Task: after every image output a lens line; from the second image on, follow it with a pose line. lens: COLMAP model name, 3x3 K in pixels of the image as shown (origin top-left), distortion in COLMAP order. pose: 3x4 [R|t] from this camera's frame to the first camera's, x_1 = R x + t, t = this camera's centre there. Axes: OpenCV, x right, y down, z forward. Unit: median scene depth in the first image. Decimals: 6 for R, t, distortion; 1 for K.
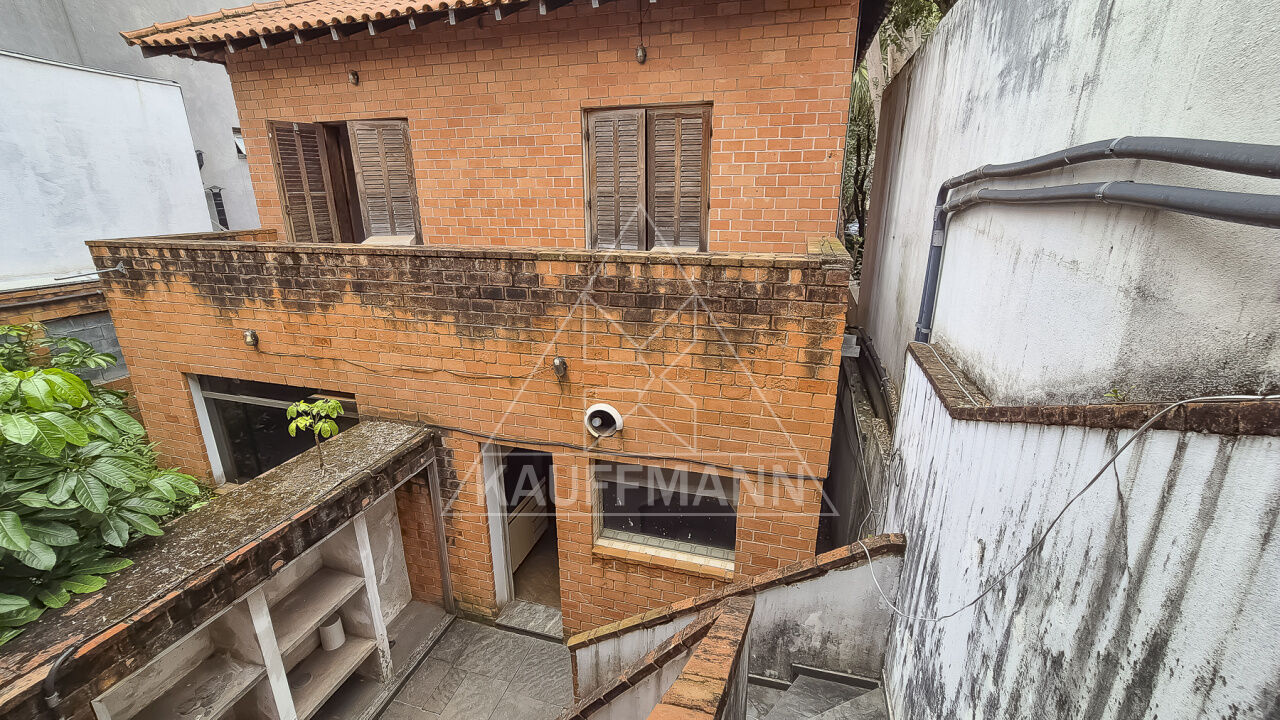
lens RADIAL K [[528.7, 0, 637.9], [0, 528.7, 356.6], [0, 0, 1]] dist [-0.027148, 0.014750]
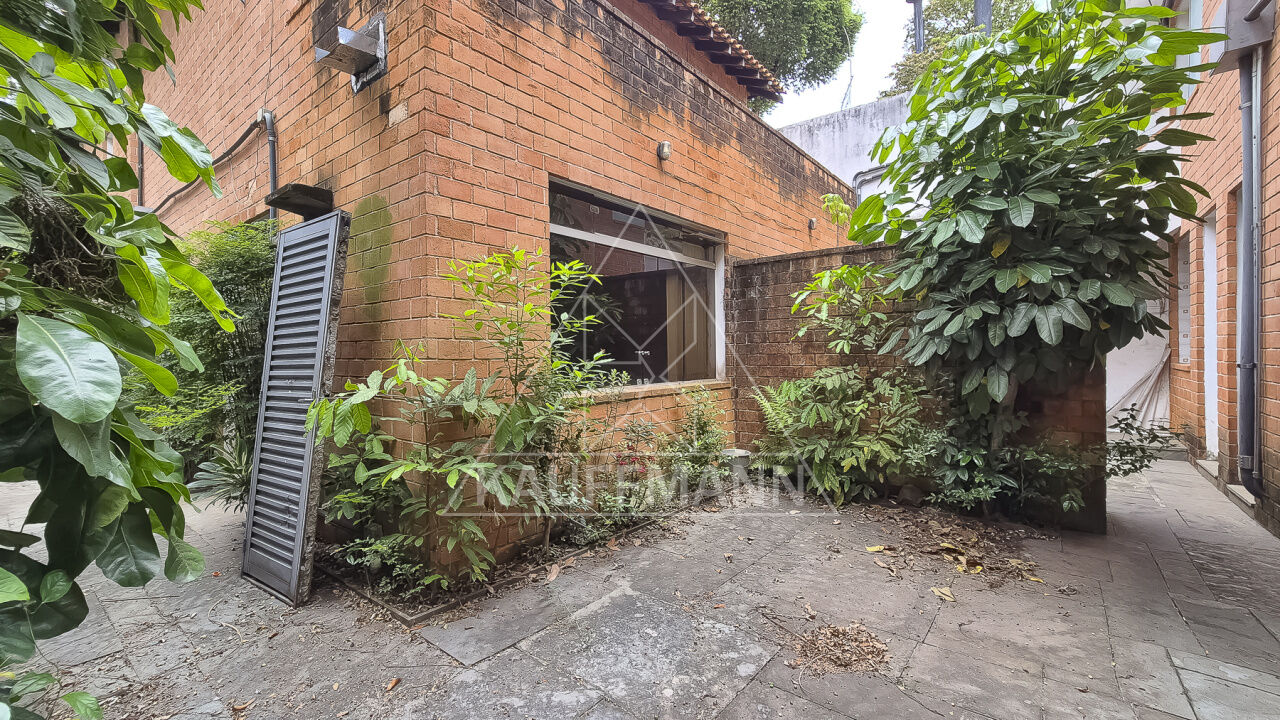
lens RADIAL K [[528.7, 0, 637.9], [0, 528.7, 356.6], [0, 0, 1]] dist [-0.027148, 0.014750]
pose [[0.378717, -0.007744, 0.925480, -1.778470], [0.285601, 0.952141, -0.108904, 0.413319], [-0.880344, 0.305562, 0.362803, 0.964888]]
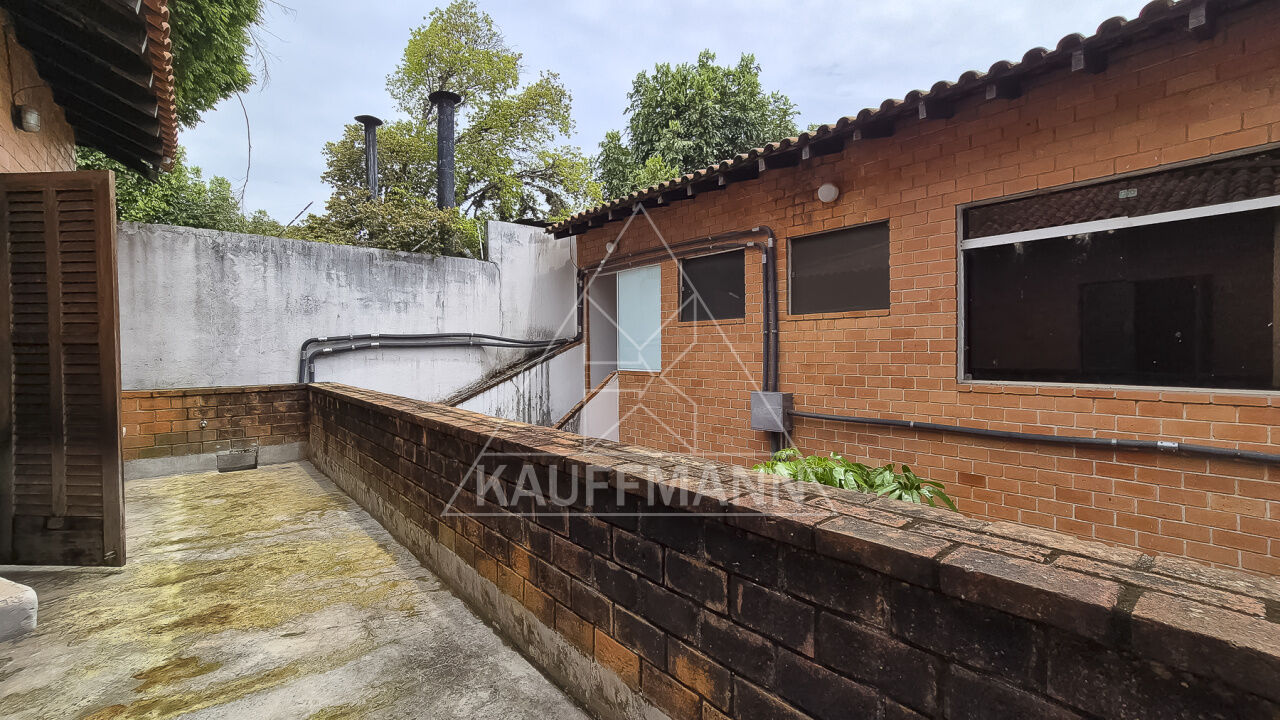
lens RADIAL K [[528.7, 0, 637.9], [0, 528.7, 356.6], [0, 0, 1]] dist [-0.027148, 0.014750]
pose [[-0.830980, 0.005279, 0.556277, -1.071310], [0.179901, 0.948775, 0.259735, -0.405922], [-0.526411, 0.315909, -0.789363, 1.392608]]
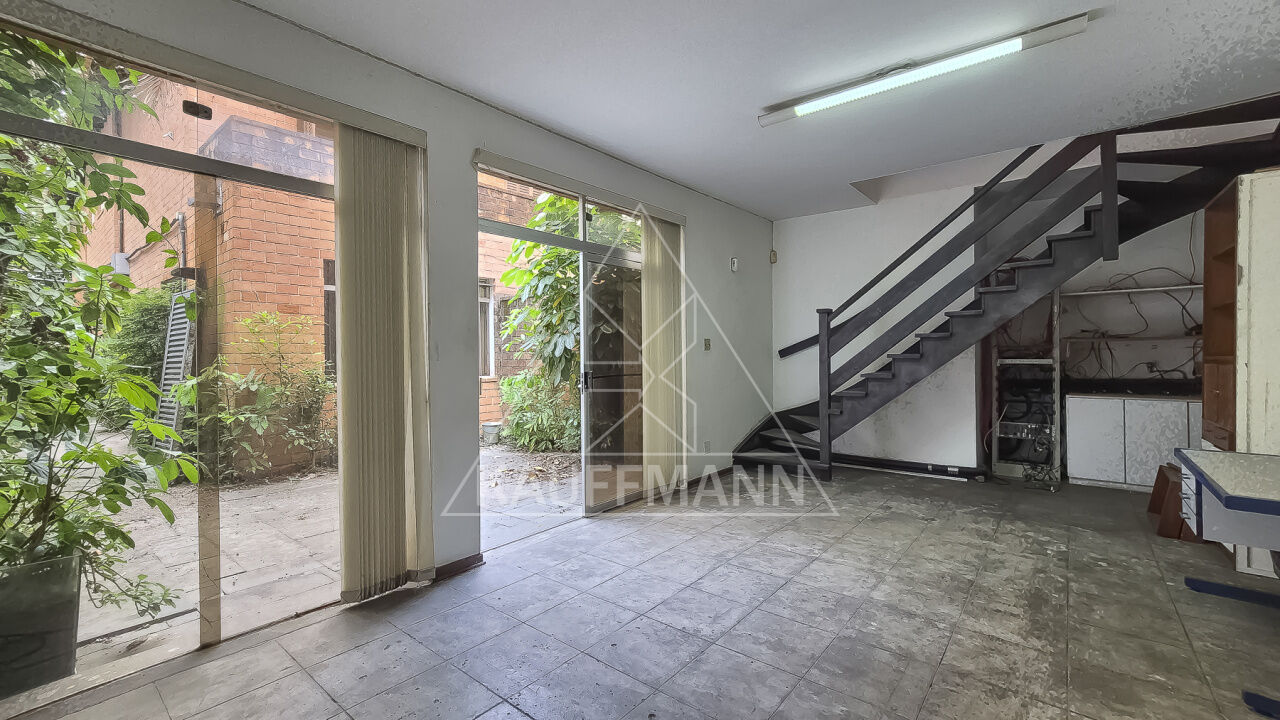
lens RADIAL K [[528.7, 0, 637.9], [0, 528.7, 356.6], [0, 0, 1]] dist [-0.027148, 0.014750]
pose [[0.392678, -0.005318, 0.919661, -2.050736], [0.284285, 0.951711, -0.115881, 0.668832], [-0.874635, 0.306950, 0.375228, 0.127908]]
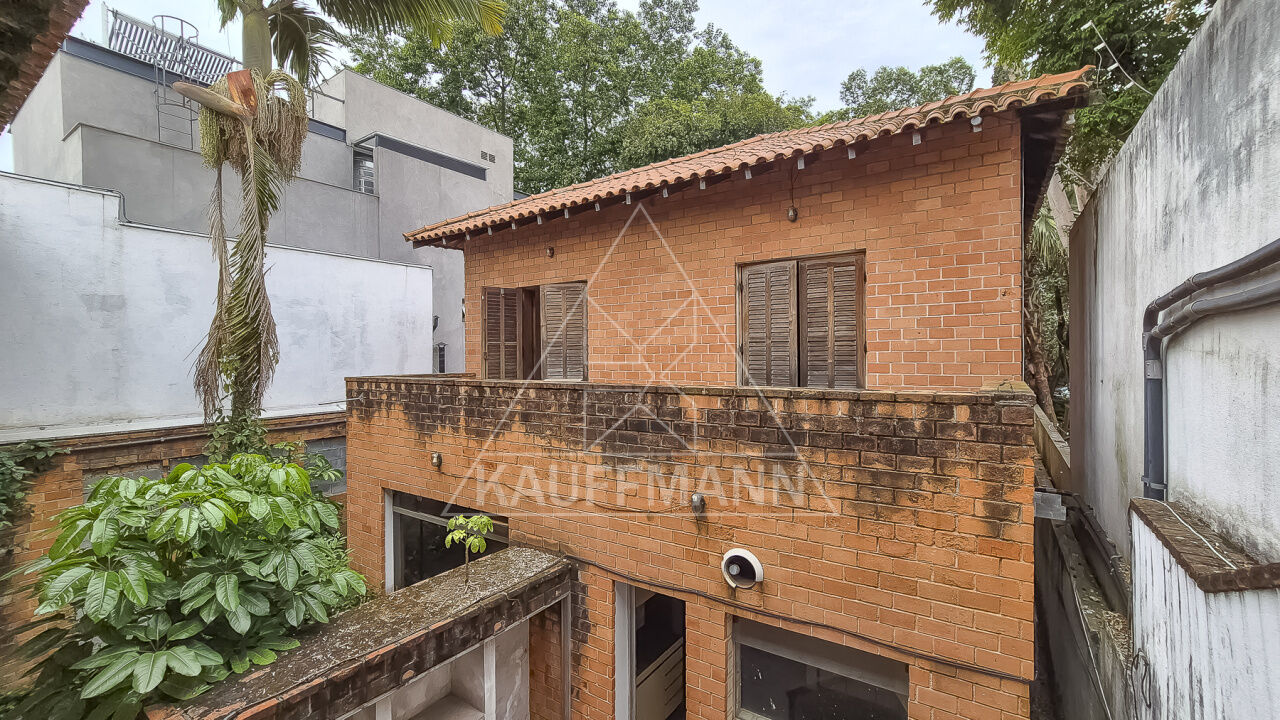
lens RADIAL K [[530.8, 0, 640.0], [0, 530.8, 360.0], [0, 0, 1]] dist [-0.021143, 0.010970]
pose [[0.952767, 0.000616, -0.303701, 0.042876], [-0.089803, 0.955852, -0.279791, 0.046287], [0.290120, 0.293849, 0.910760, 0.011494]]
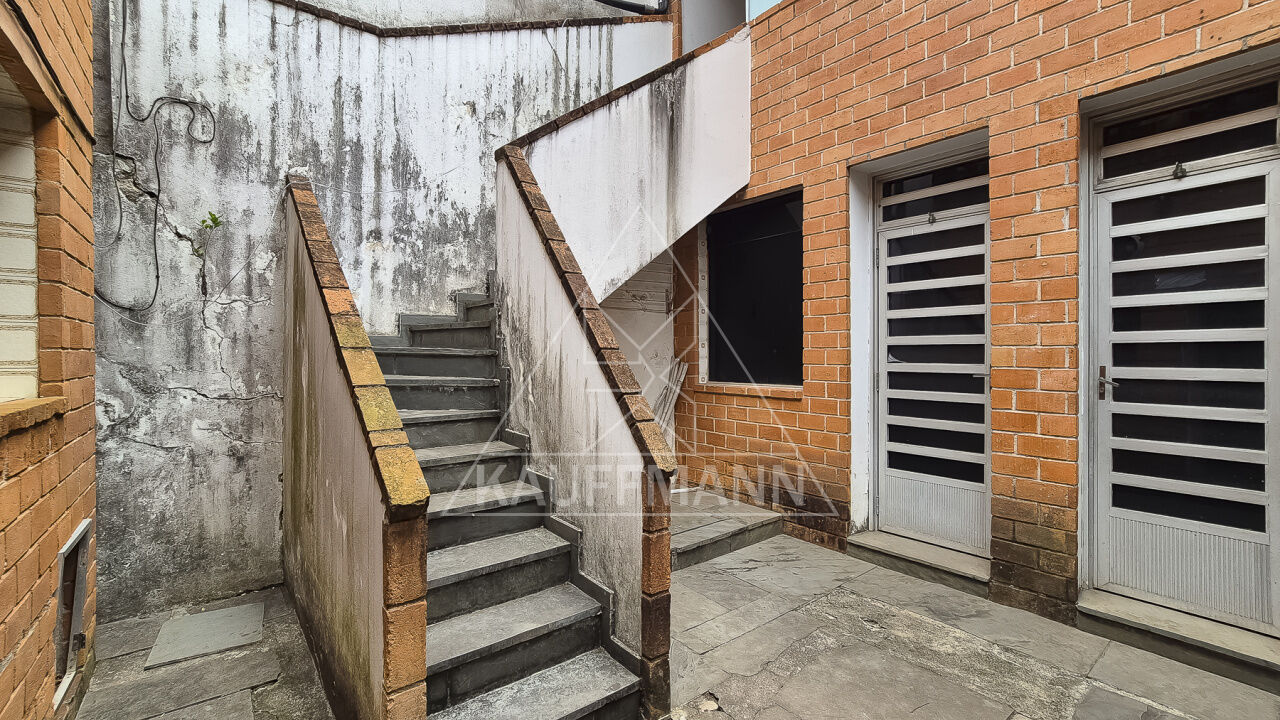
lens RADIAL K [[530.8, 0, 640.0], [0, 530.8, 360.0], [0, 0, 1]] dist [-0.021143, 0.010970]
pose [[-0.817014, 0.000579, 0.576618, -0.403477], [0.179743, 0.950429, 0.253725, 0.370750], [-0.547888, 0.310940, -0.776618, 1.038294]]
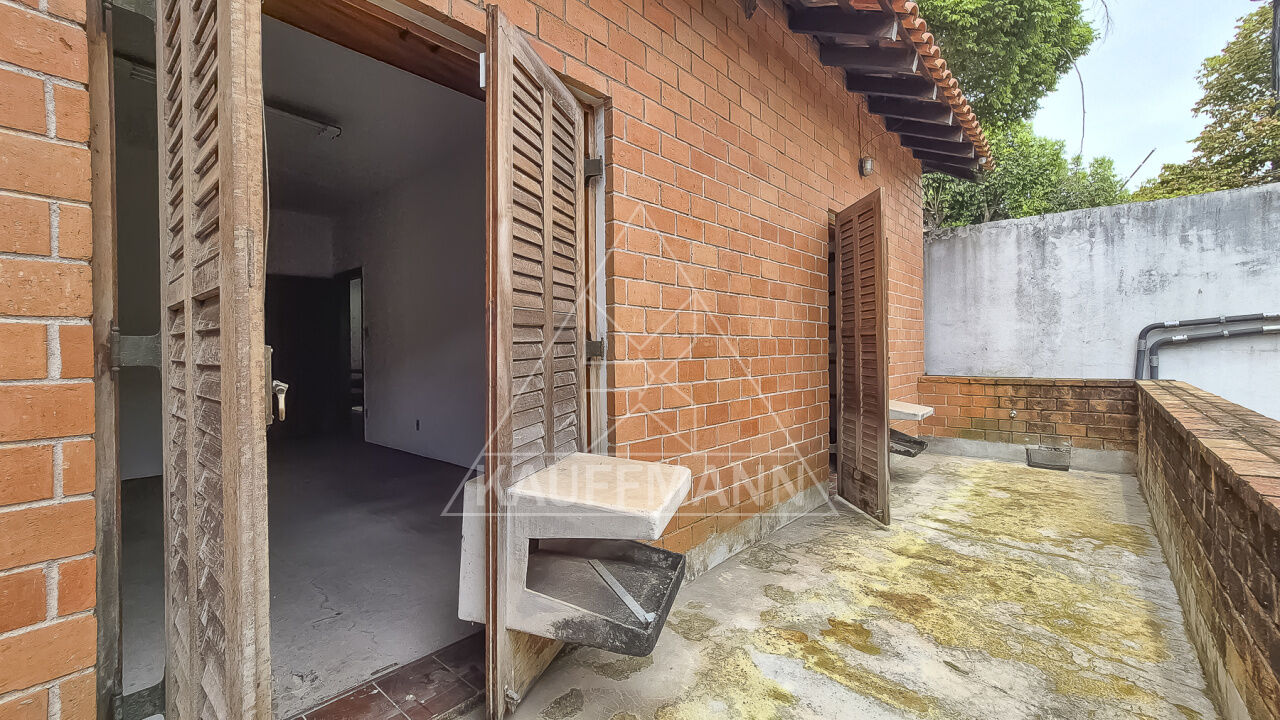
lens RADIAL K [[528.7, 0, 637.9], [0, 528.7, 356.6], [0, 0, 1]] dist [-0.027148, 0.014750]
pose [[0.416754, -0.011193, 0.908950, -1.022250], [0.284023, 0.951466, -0.118507, -0.357488], [-0.863509, 0.307551, 0.399706, 1.251911]]
